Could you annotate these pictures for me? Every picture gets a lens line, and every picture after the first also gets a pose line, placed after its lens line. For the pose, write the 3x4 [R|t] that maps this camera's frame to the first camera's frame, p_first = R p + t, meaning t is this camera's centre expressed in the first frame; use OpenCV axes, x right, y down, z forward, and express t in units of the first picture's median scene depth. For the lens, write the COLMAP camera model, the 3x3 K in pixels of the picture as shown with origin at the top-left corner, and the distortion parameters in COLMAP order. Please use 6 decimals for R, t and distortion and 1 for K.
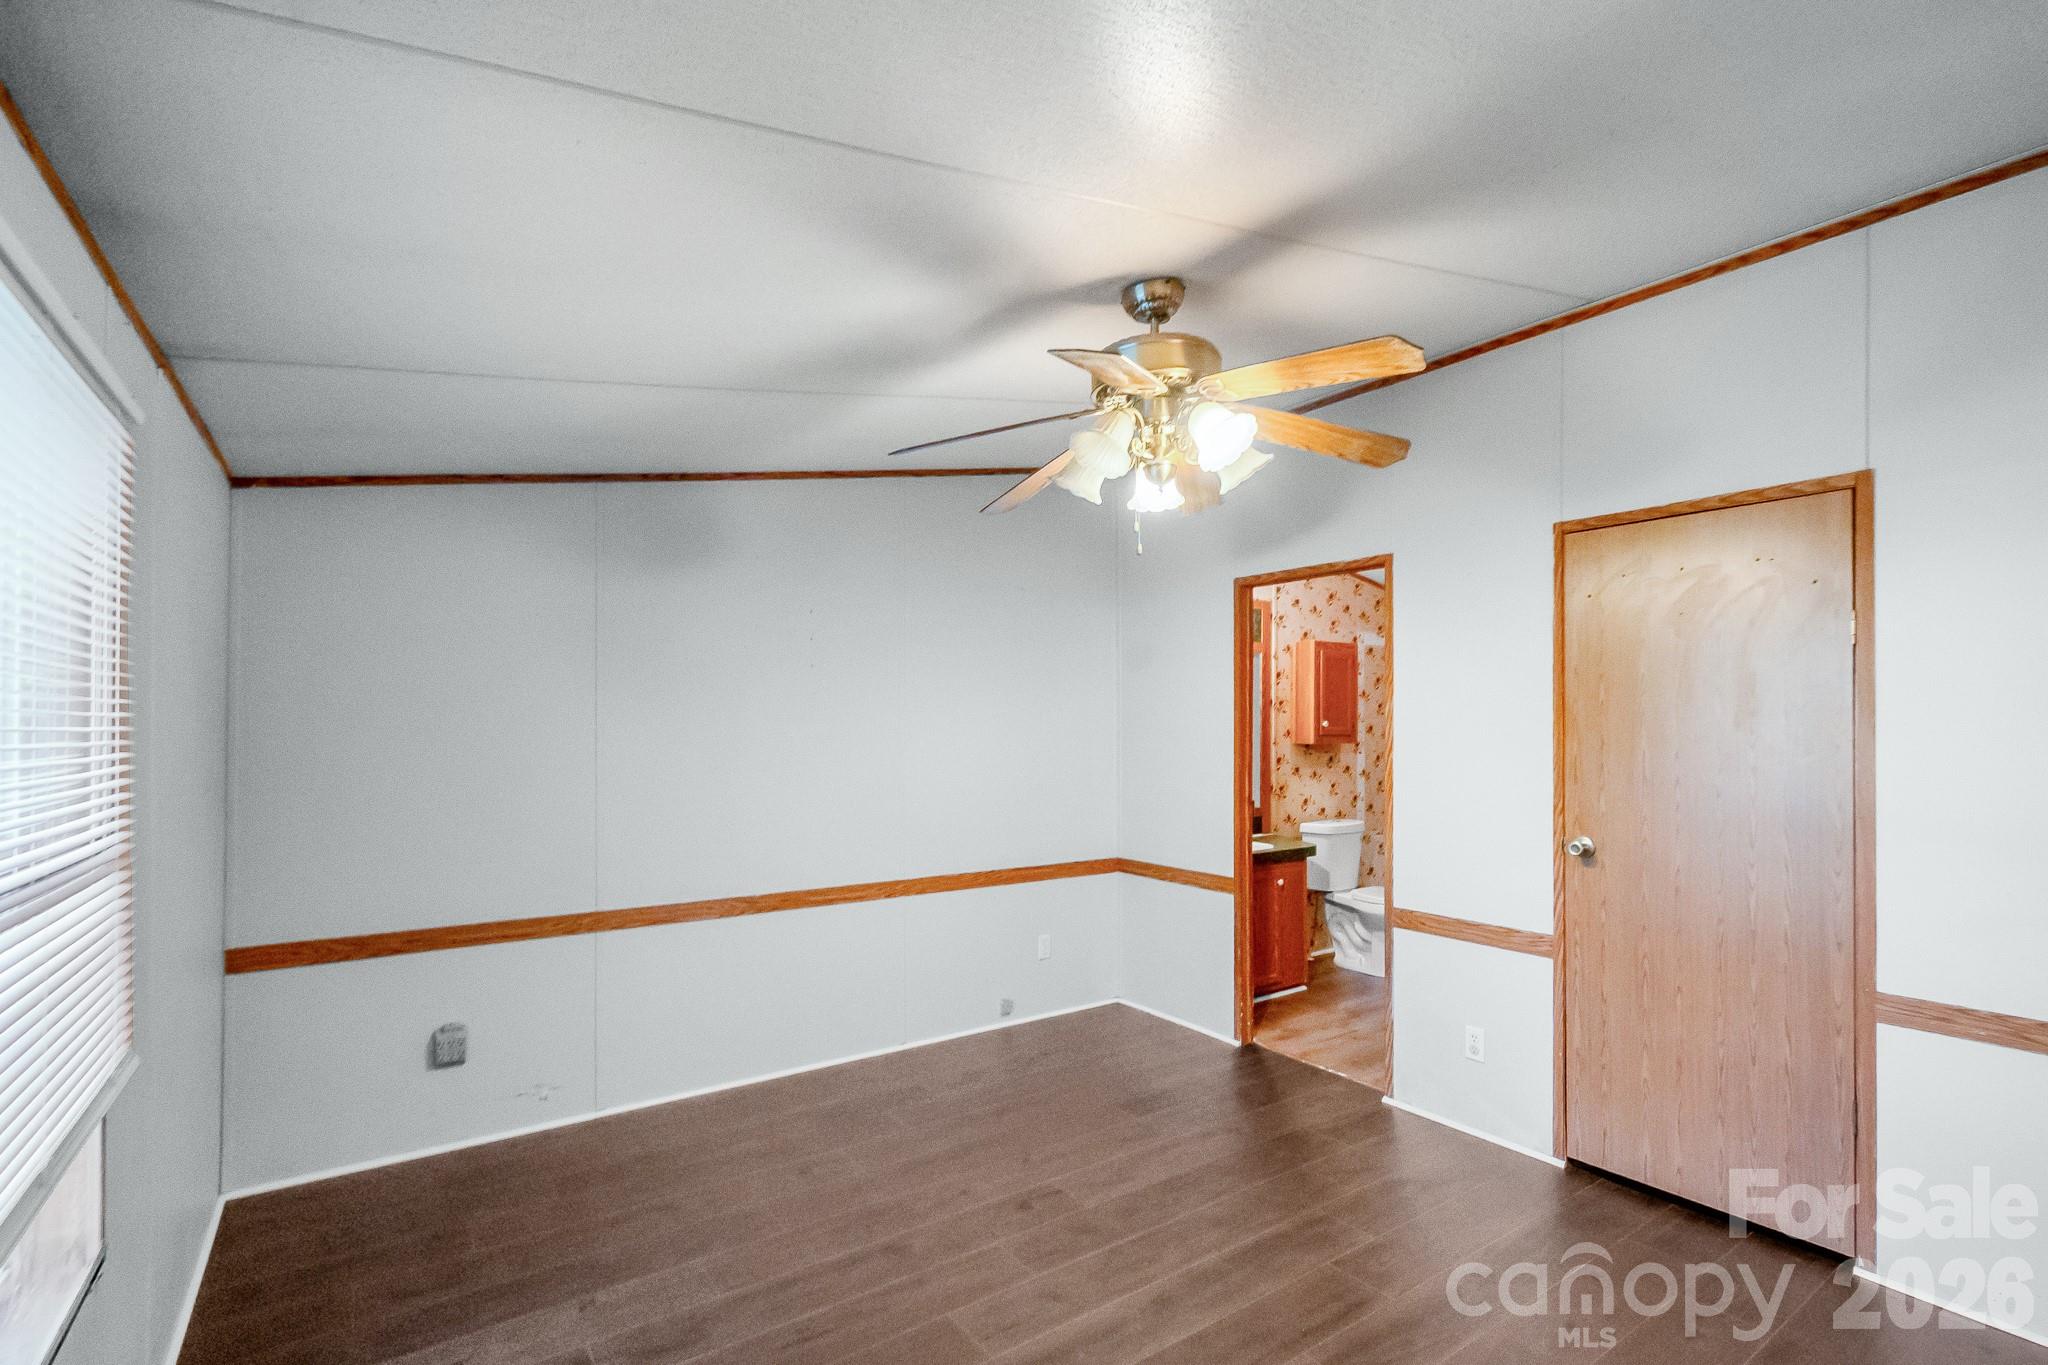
lens RADIAL K [[909.9, 0, 1053.8], [0, 909.9, 719.6], [0, 0, 1]] dist [0.000929, -0.000047]
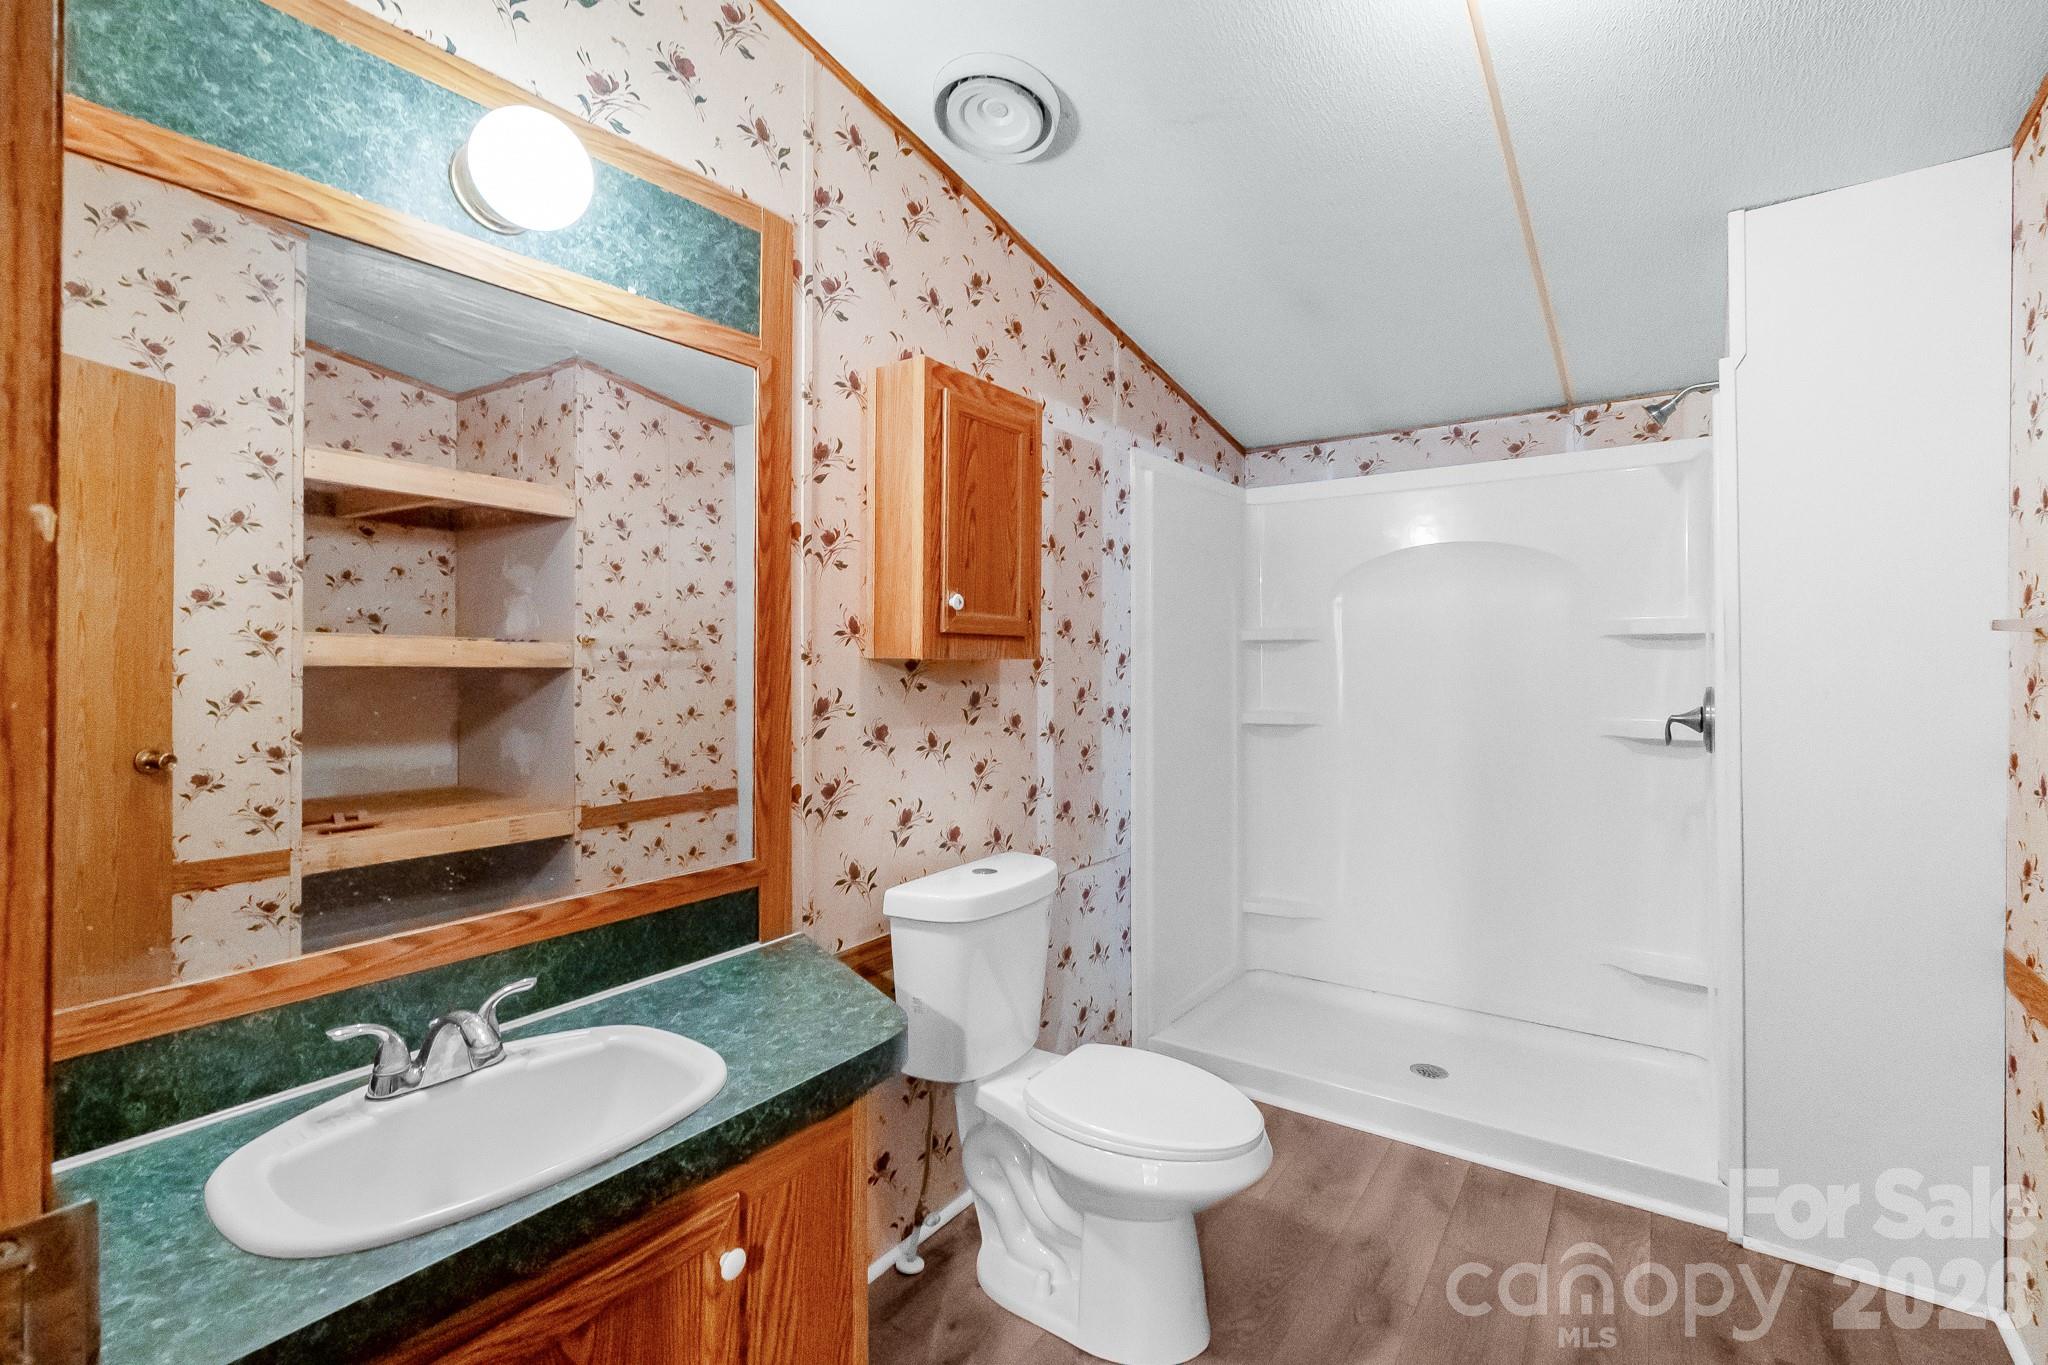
lens RADIAL K [[926.8, 0, 1022.1], [0, 926.8, 655.6], [0, 0, 1]] dist [0.000596, -0.000552]
pose [[0.949234, 0.001491, 0.314566, 0.211473], [-0.003854, 0.999969, 0.006888, 0.023002], [-0.314546, -0.007750, 0.949211, 0.656473]]
